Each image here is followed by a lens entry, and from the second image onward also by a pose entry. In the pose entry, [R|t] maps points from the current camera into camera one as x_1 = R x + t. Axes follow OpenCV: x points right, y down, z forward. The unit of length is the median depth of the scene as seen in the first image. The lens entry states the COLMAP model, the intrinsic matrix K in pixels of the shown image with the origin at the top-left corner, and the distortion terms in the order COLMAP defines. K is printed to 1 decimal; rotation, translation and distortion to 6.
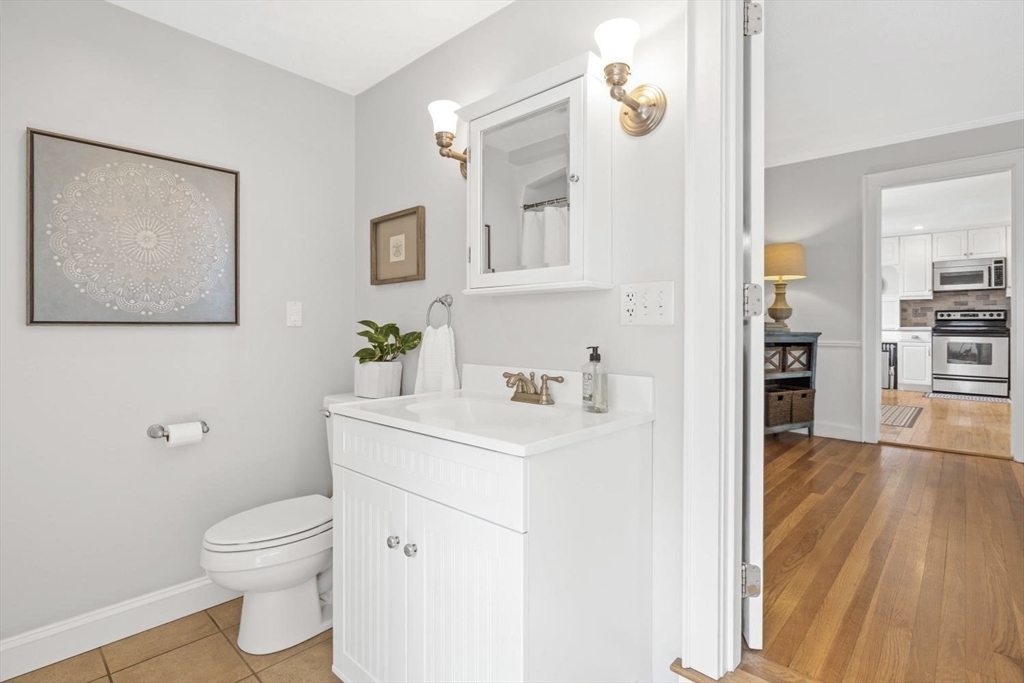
lens RADIAL K [[491.6, 0, 513.1], [0, 491.6, 327.3], [0, 0, 1]] dist [-0.005644, -0.000639]
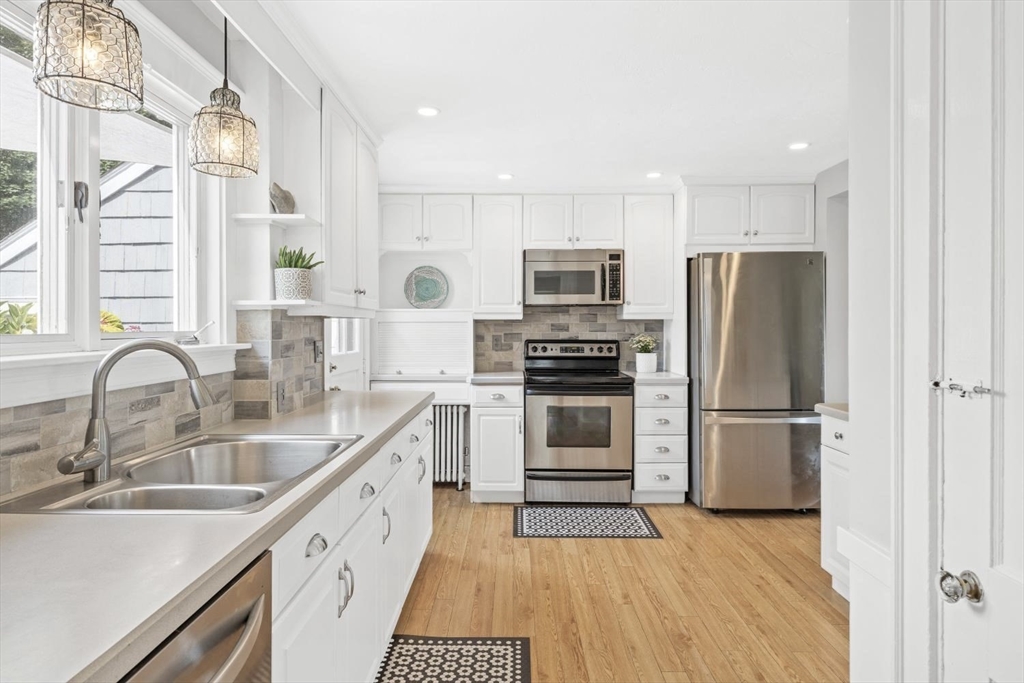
lens RADIAL K [[607.5, 0, 510.4], [0, 607.5, 334.9], [0, 0, 1]] dist [-0.001204, -0.000013]
pose [[0.739063, -0.016466, 0.673435, 0.414726], [0.000921, 0.999725, 0.023433, -0.058044], [-0.673636, -0.016698, 0.738875, 0.536402]]
